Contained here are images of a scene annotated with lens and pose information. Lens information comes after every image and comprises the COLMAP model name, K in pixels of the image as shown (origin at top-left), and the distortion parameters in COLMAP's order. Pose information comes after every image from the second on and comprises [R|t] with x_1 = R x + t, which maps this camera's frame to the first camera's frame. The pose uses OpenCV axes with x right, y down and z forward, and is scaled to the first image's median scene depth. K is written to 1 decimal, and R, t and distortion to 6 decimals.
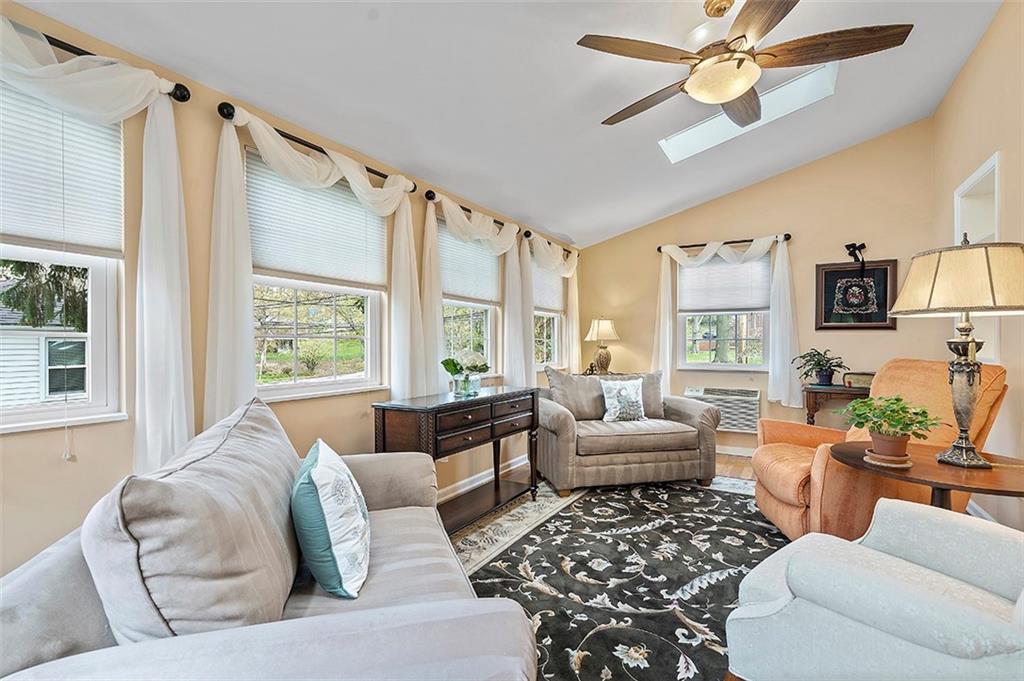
lens RADIAL K [[475.1, 0, 459.1], [0, 475.1, 342.2], [0, 0, 1]] dist [0.002326, 0.000566]
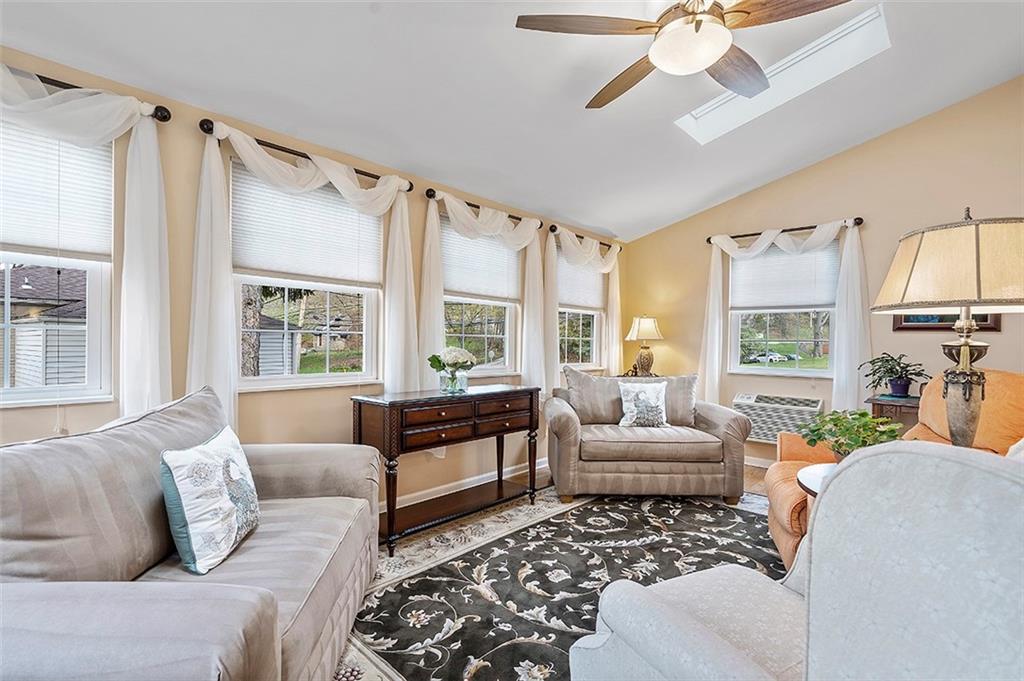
lens RADIAL K [[475.1, 0, 510.0], [0, 475.1, 342.6], [0, 0, 1]] dist [0.002326, 0.000566]
pose [[0.978136, 0.014585, -0.207455, 0.367095], [-0.014013, 0.999893, 0.004229, 0.001528], [0.207494, -0.001229, 0.978235, 0.053167]]
